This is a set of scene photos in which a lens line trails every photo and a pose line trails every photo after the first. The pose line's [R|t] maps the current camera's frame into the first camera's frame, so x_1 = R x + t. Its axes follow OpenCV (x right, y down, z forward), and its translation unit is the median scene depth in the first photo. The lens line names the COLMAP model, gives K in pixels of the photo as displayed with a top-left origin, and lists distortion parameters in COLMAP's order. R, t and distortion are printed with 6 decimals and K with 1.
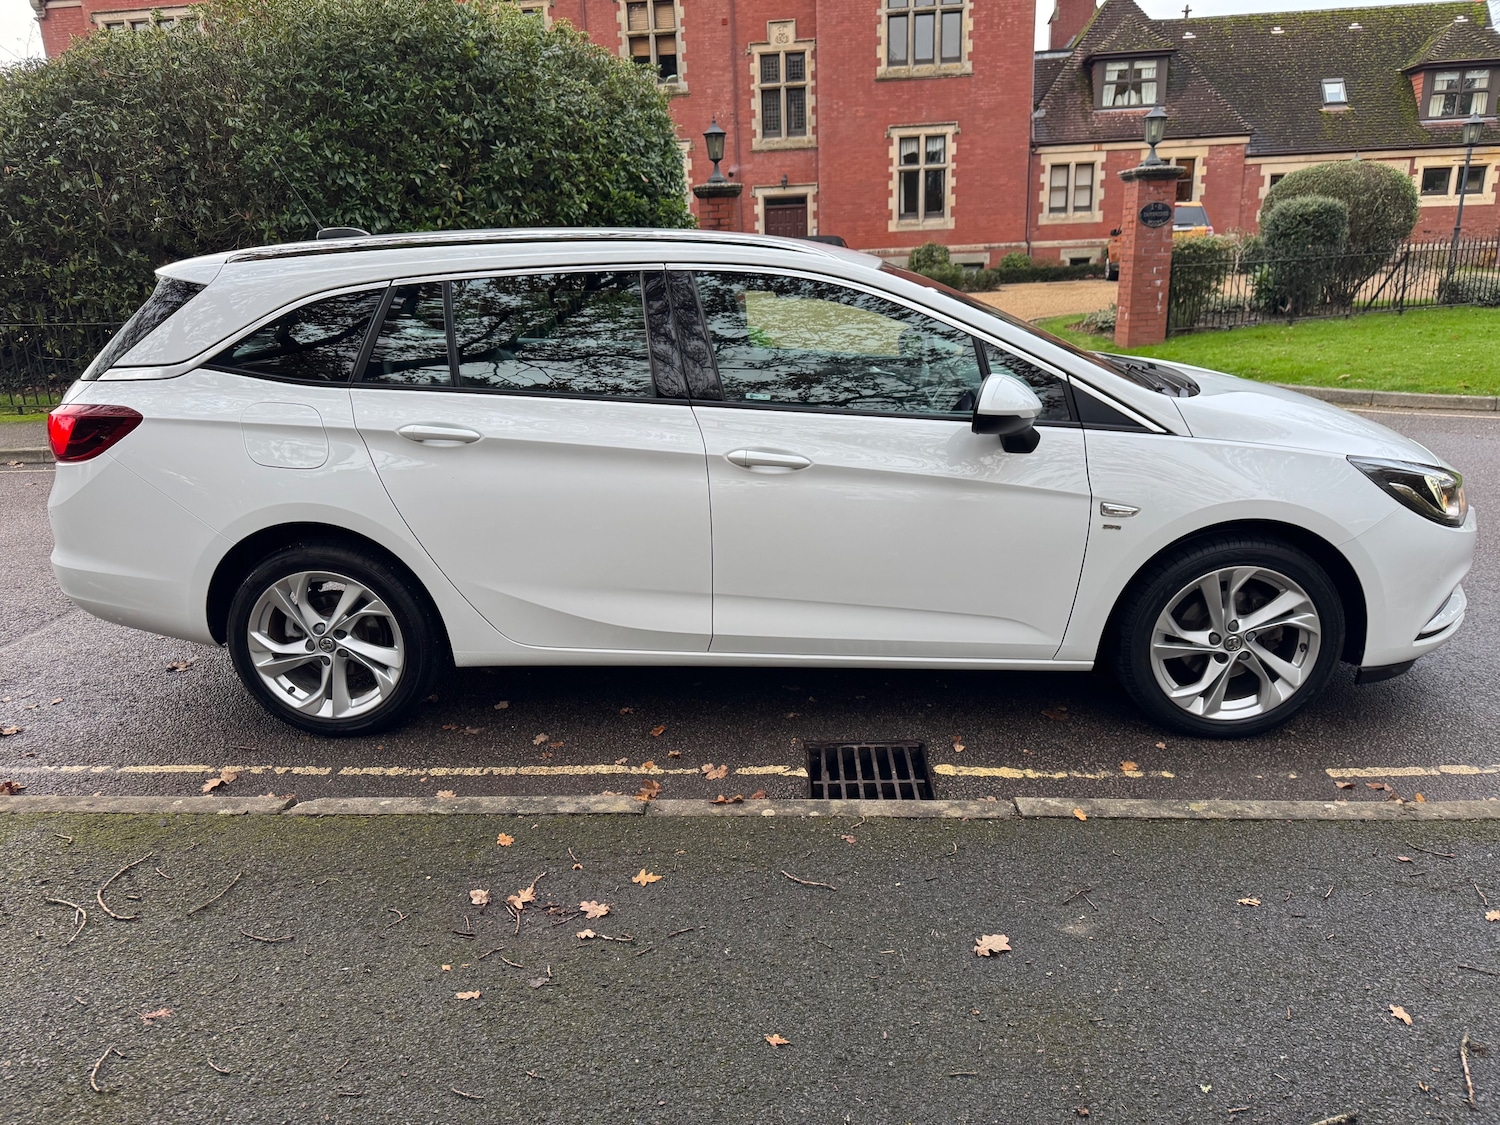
lens RADIAL K [[1105.7, 0, 738.5], [0, 1105.7, 558.7], [0, 0, 1]] dist [0.053088, -0.068296]
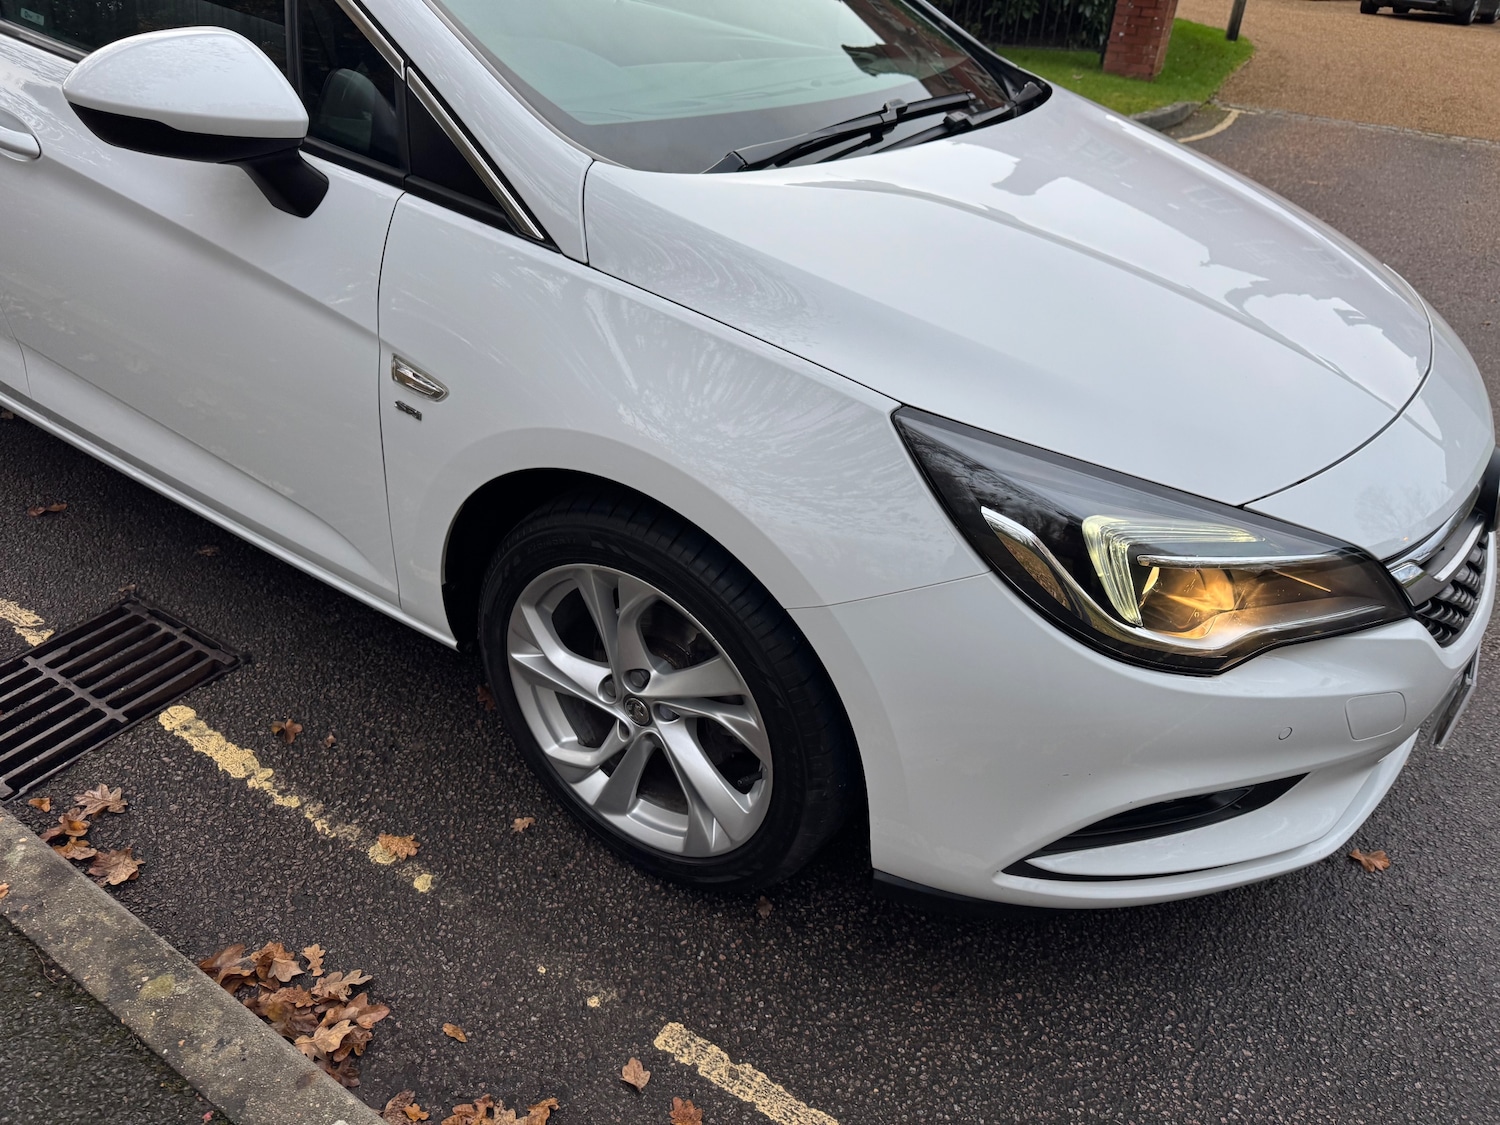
lens RADIAL K [[1105.7, 0, 738.5], [0, 1105.7, 558.7], [0, 0, 1]] dist [0.053088, -0.068296]
pose [[0.846149, 0.330877, -0.417794, 0.684555], [-0.211367, 0.927989, 0.306856, -0.149119], [0.489240, -0.171338, 0.855154, 0.637895]]
